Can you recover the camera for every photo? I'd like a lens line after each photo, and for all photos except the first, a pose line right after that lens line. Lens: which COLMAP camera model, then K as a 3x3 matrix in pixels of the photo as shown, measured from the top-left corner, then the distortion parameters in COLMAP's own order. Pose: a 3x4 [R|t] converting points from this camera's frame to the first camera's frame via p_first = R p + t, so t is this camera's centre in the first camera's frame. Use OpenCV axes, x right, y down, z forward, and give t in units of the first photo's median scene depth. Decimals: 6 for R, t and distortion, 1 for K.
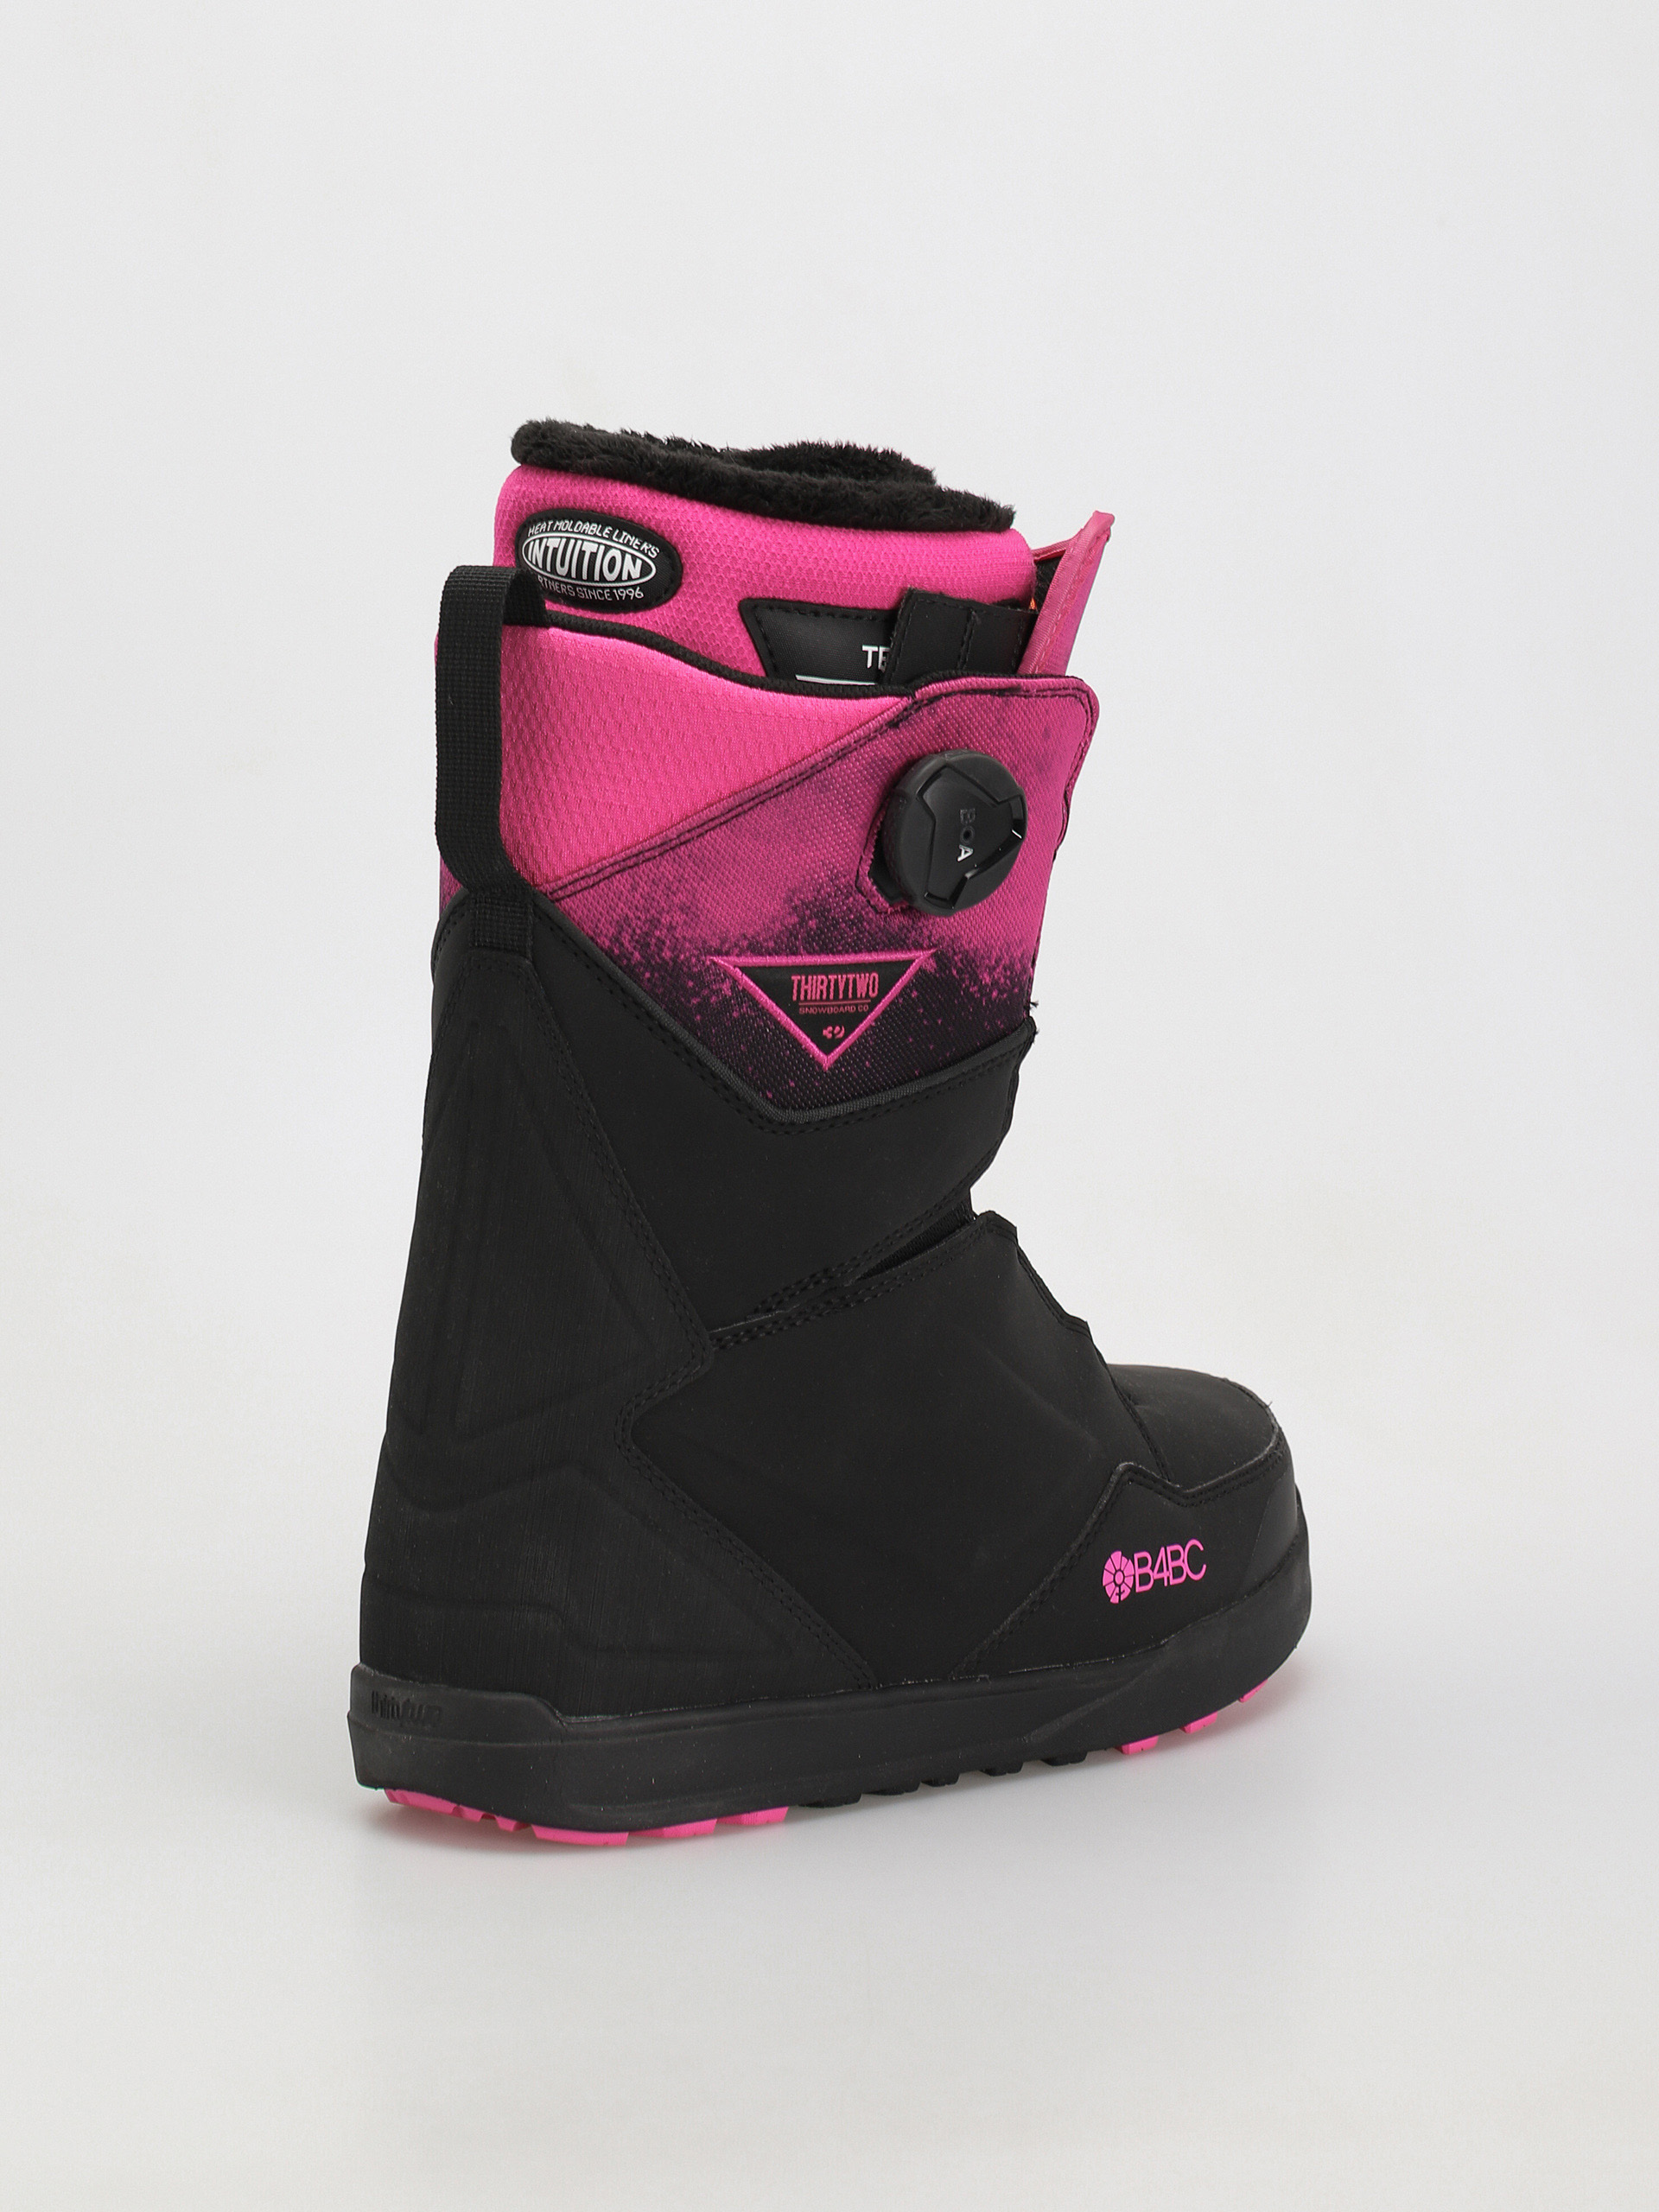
lens RADIAL K [[7250.8, 0, 830.0], [0, 7250.8, 1108.2], [0, 0, 1]] dist [0.080512, 0.000000]
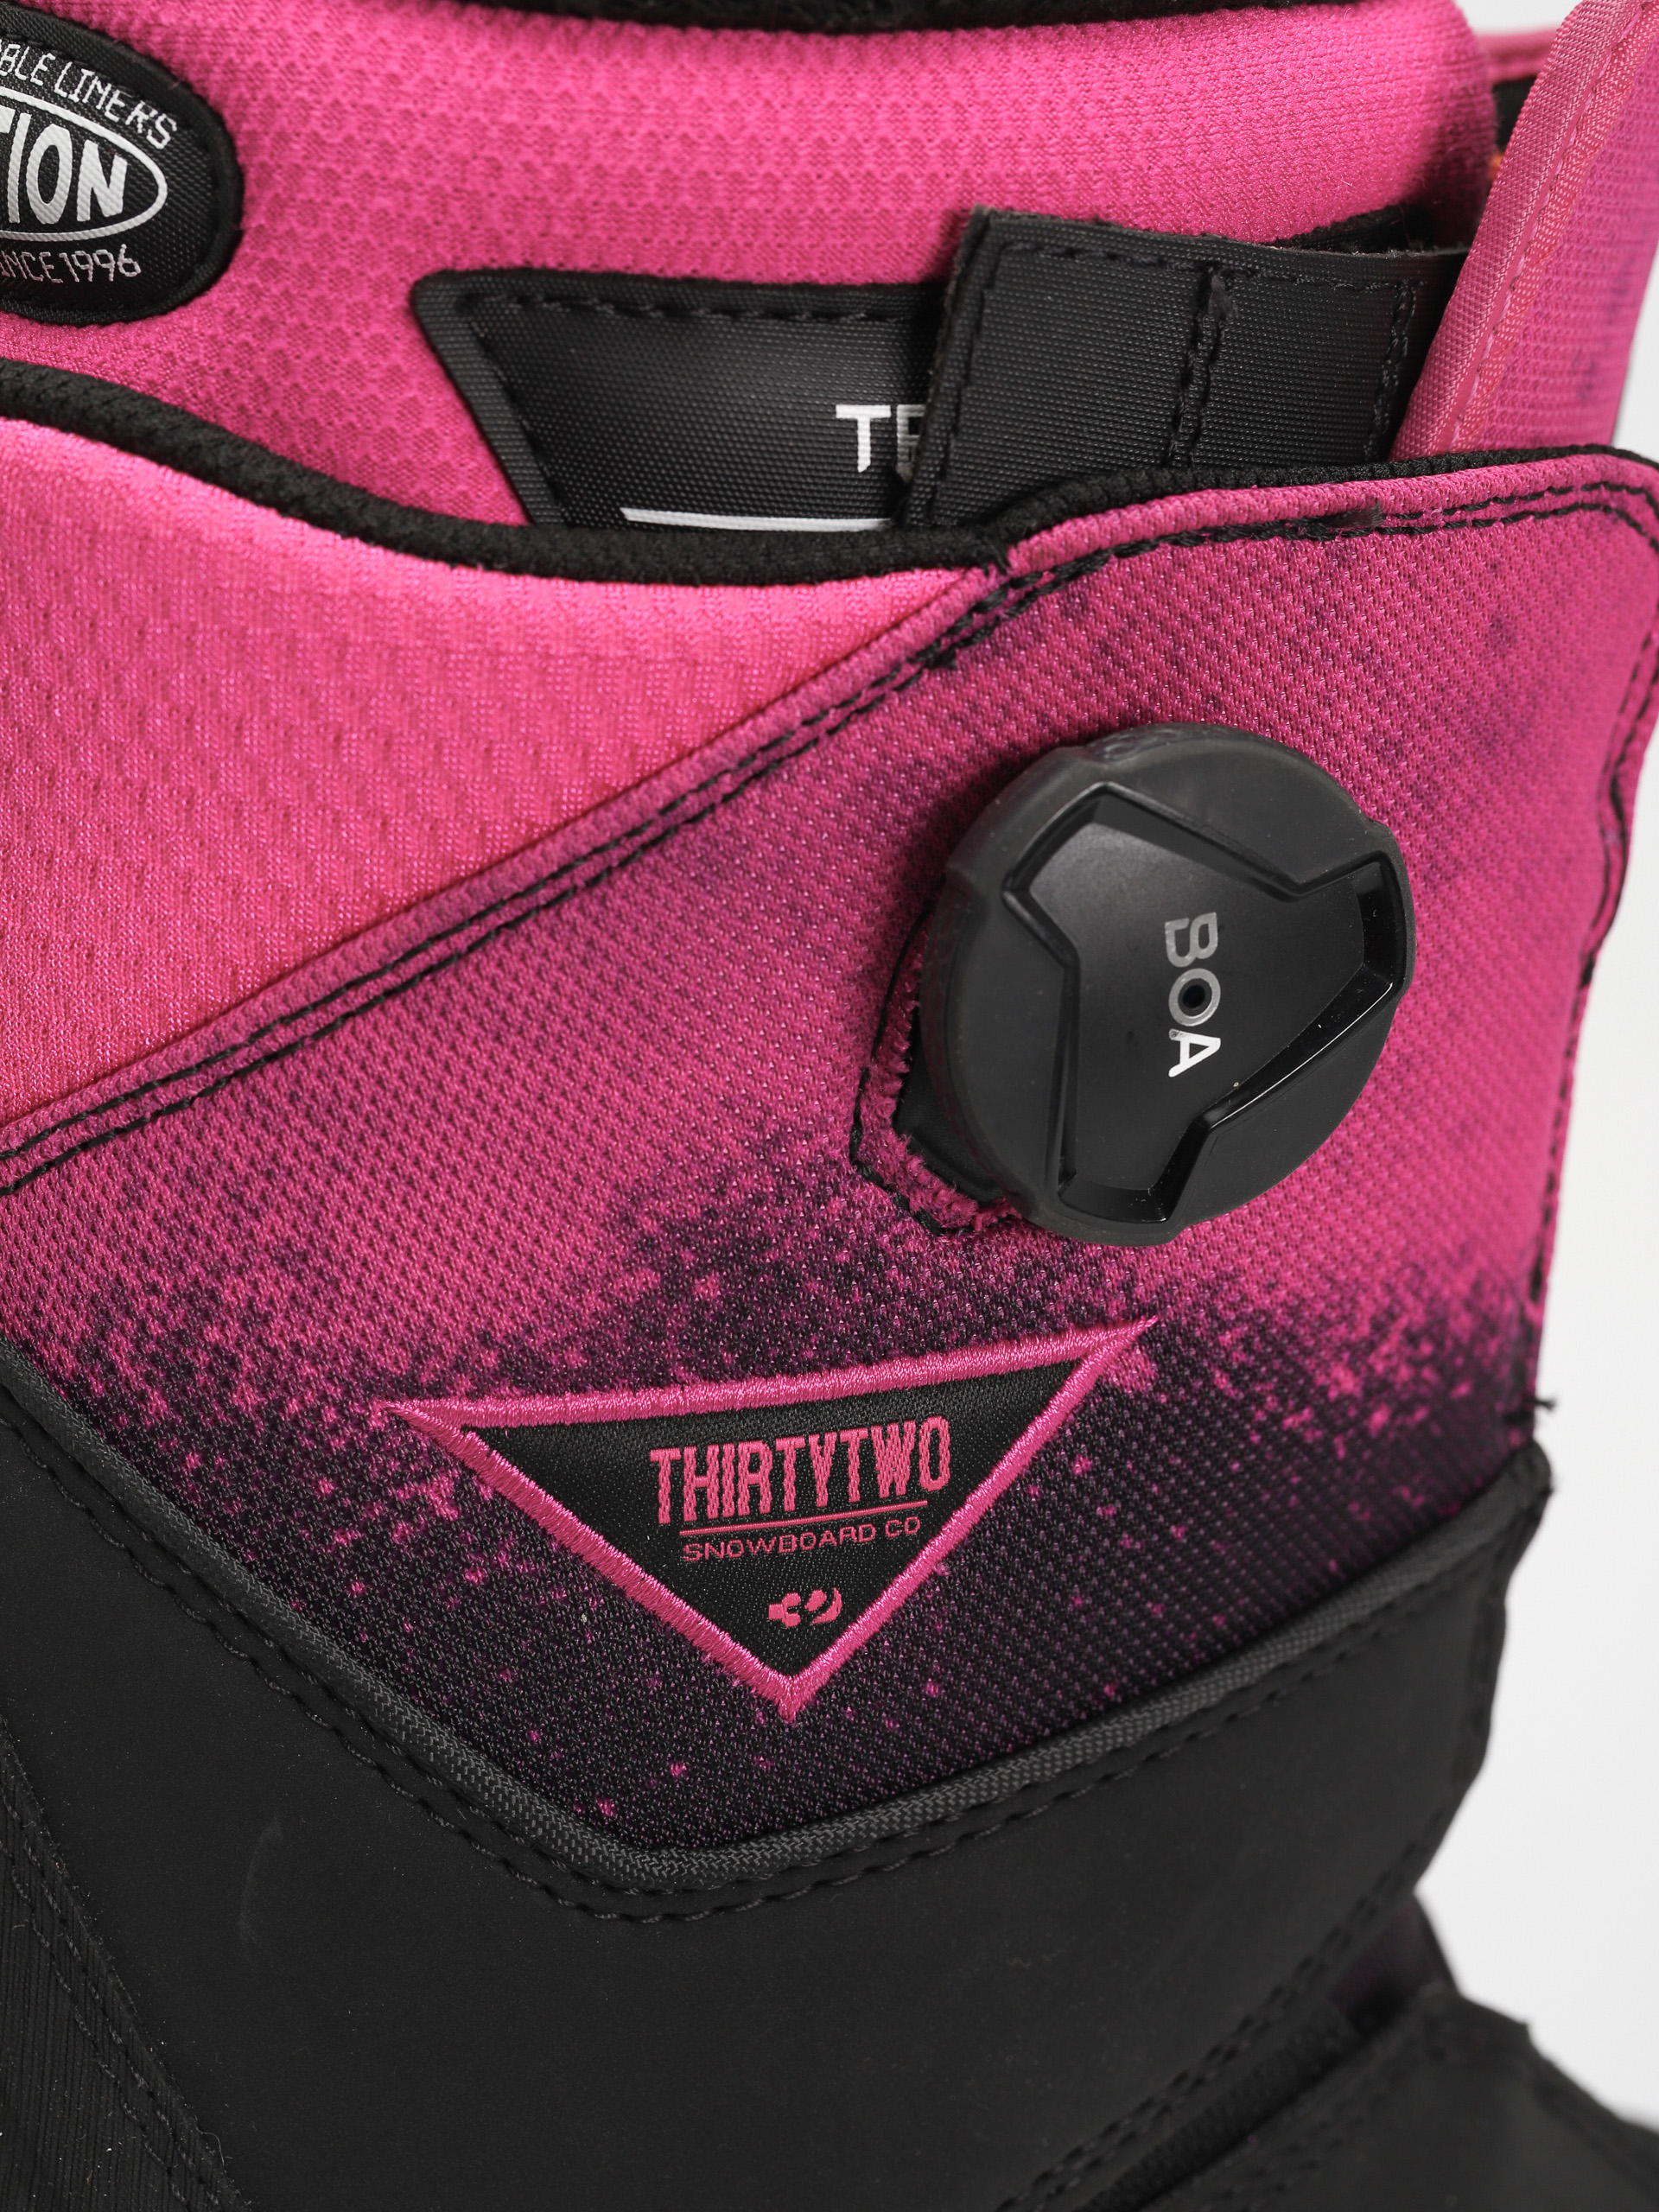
lens RADIAL K [[7250.8, 0, 827.1], [0, 7250.8, 1100.3], [0, 0, 1]] dist [0.080512, 0.000000]
pose [[0.972583, -0.004101, -0.232521, 0.076688], [0.029362, 0.994009, 0.105281, -0.067033], [0.230697, -0.109222, 0.966876, 0.695207]]
